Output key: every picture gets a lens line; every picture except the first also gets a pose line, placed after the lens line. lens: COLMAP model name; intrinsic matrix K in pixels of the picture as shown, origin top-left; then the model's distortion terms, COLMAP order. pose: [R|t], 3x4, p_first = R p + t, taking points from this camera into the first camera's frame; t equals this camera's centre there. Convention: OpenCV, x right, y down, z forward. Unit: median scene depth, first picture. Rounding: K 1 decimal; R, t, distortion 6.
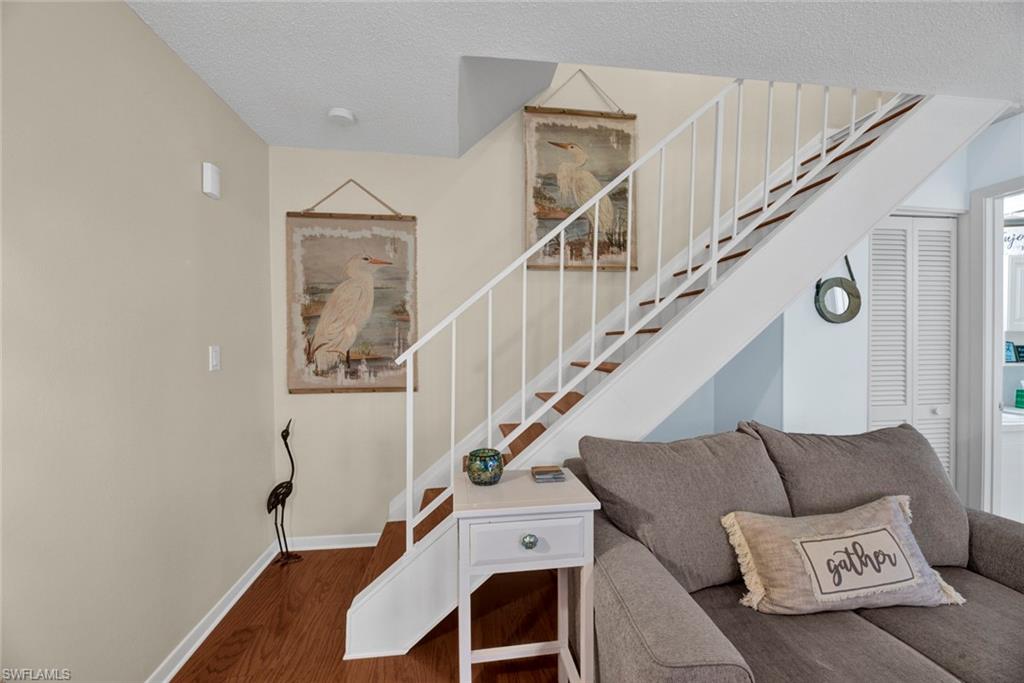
lens RADIAL K [[409.4, 0, 512.5], [0, 409.4, 346.8], [0, 0, 1]] dist [-0.000794, -0.000215]
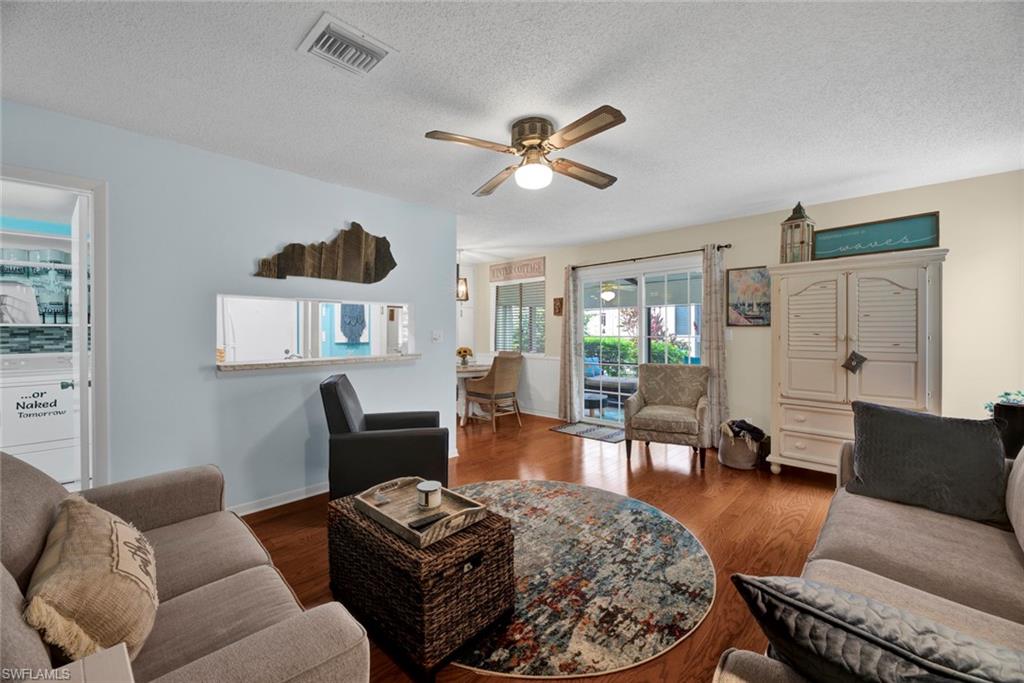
lens RADIAL K [[408.9, 0, 513.8], [0, 408.9, 331.7], [0, 0, 1]] dist [0.000051, -0.000293]
pose [[-0.631869, 0.008835, 0.775025, -0.227772], [0.020261, 0.999782, 0.005121, 0.005823], [-0.774810, 0.018938, -0.631910, 0.455453]]
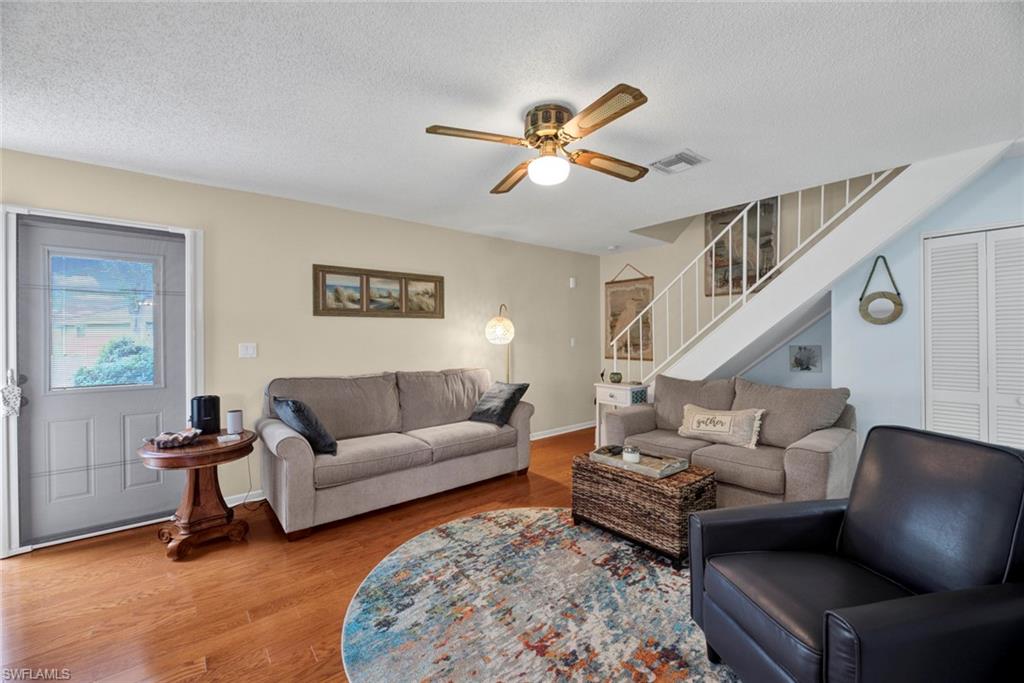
lens RADIAL K [[411.4, 0, 512.6], [0, 411.4, 337.6], [0, 0, 1]] dist [-0.000476, -0.000276]
pose [[0.528905, 0.004405, -0.848670, 1.196475], [-0.011484, 0.999932, -0.001967, 0.003213], [0.848603, 0.010787, 0.528919, -0.725315]]
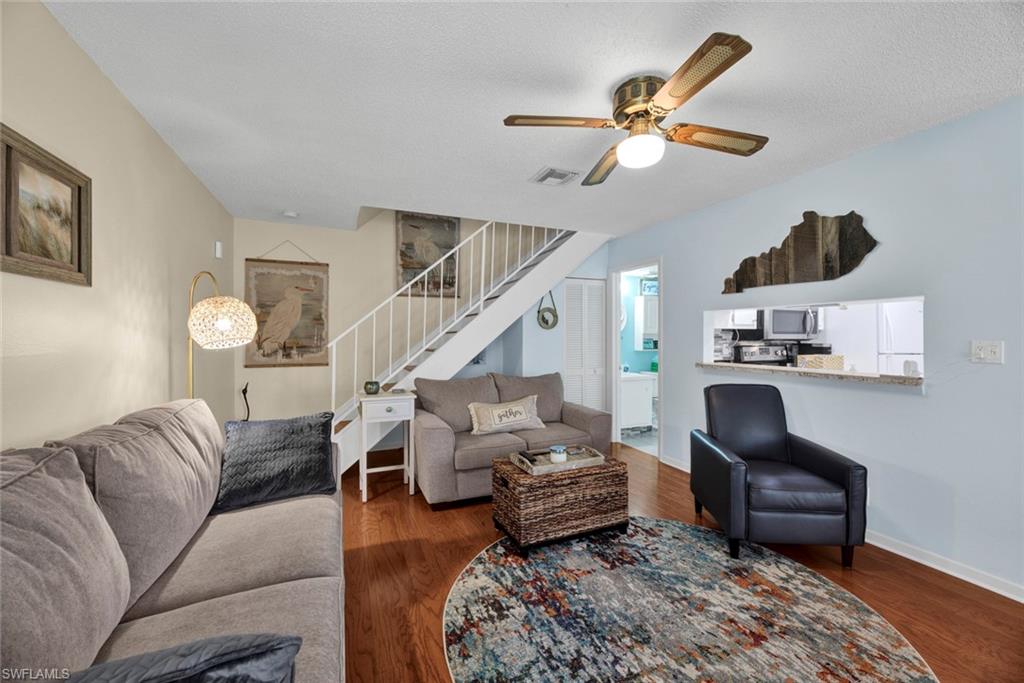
lens RADIAL K [[411.4, 0, 512.6], [0, 411.4, 337.6], [0, 0, 1]] dist [-0.000476, -0.000276]
pose [[0.962335, 0.006369, 0.271792, 0.040328], [-0.002767, 0.999903, -0.013633, 0.013025], [-0.271852, 0.012368, 0.962260, -0.892728]]
